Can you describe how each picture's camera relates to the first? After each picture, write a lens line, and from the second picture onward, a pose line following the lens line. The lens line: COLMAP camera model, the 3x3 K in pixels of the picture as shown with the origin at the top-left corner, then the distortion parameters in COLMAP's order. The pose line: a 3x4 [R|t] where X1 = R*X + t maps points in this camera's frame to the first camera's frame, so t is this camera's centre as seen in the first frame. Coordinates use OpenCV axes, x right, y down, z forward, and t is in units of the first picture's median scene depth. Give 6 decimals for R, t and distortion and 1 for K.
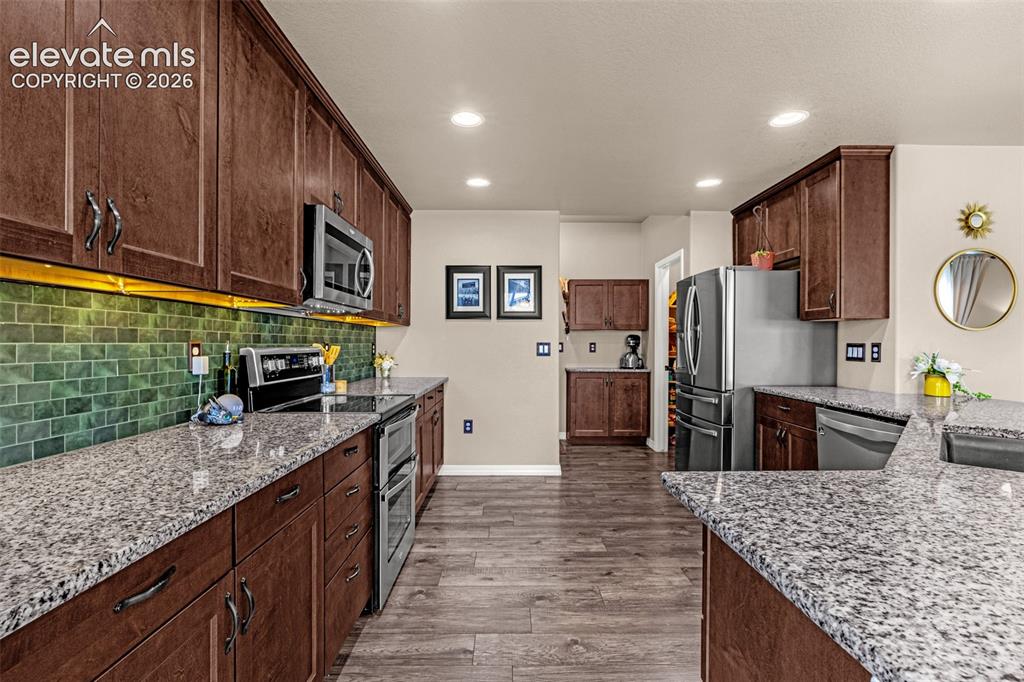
lens RADIAL K [[468.2, 0, 512.0], [0, 468.2, 341.0], [0, 0, 1]] dist [-0.001736, -0.000152]
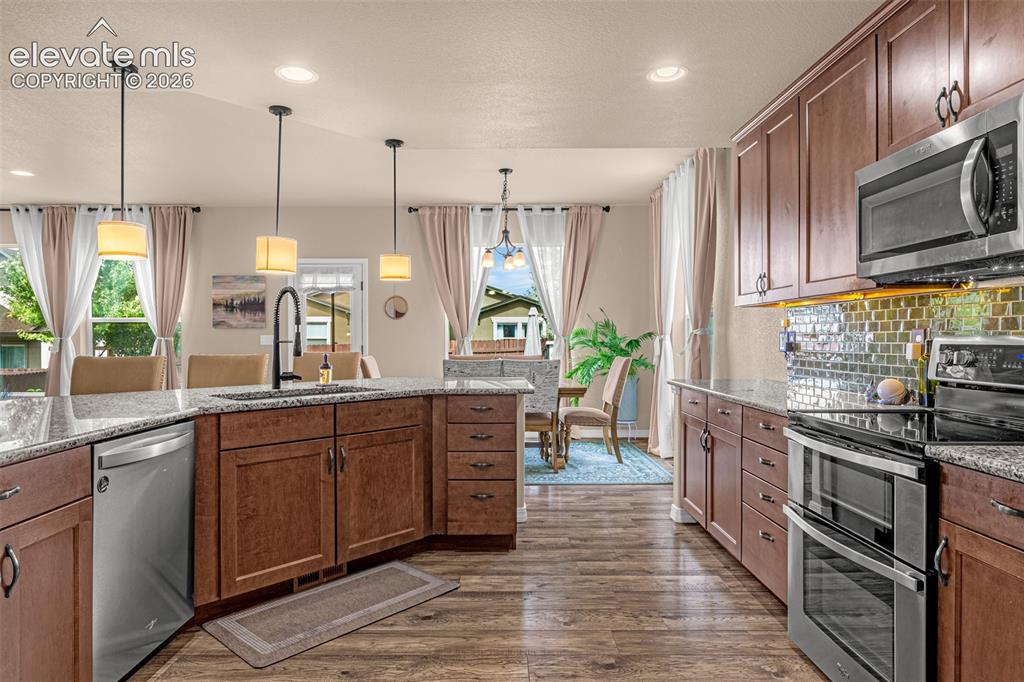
lens RADIAL K [[609.0, 0, 512.0], [0, 609.0, 341.0], [0, 0, 1]] dist [-0.000269, -0.000063]
pose [[-0.999866, -0.002820, -0.016121, 0.181712], [-0.002817, 0.999996, -0.000238, 0.019293], [0.016122, -0.000192, -0.999870, 1.526570]]
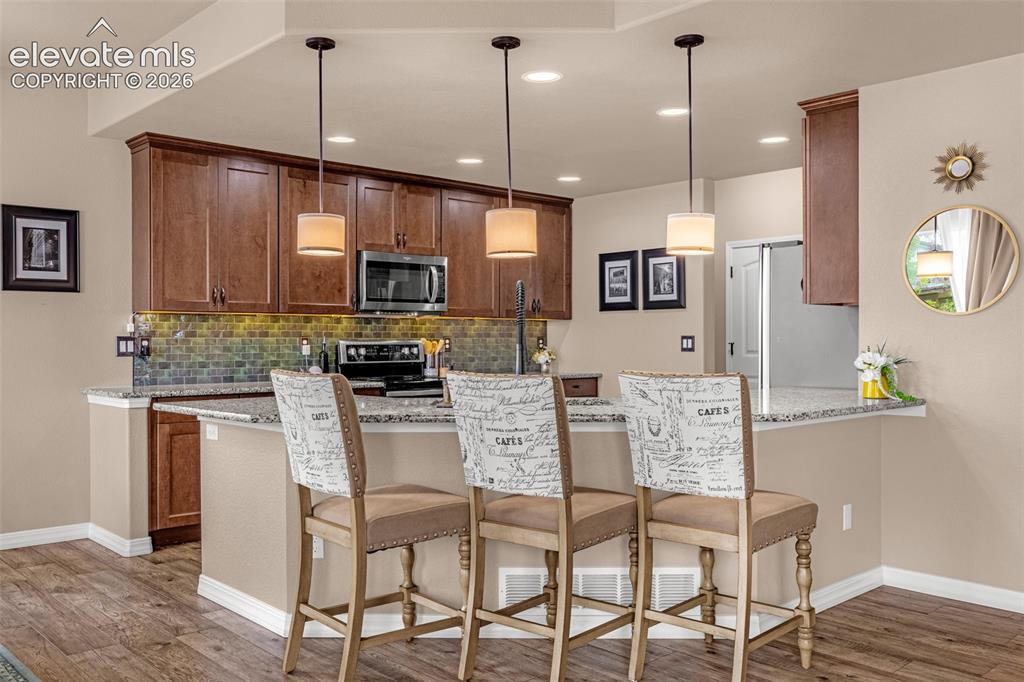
lens RADIAL K [[878.0, 0, 512.0], [0, 878.0, 341.0], [0, 0, 1]] dist [-0.005205, 0.011757]
pose [[0.678774, -0.003427, -0.734339, 1.533731], [0.007925, 0.999965, 0.002659, 0.009171], [0.734305, -0.007625, 0.678777, -0.474968]]
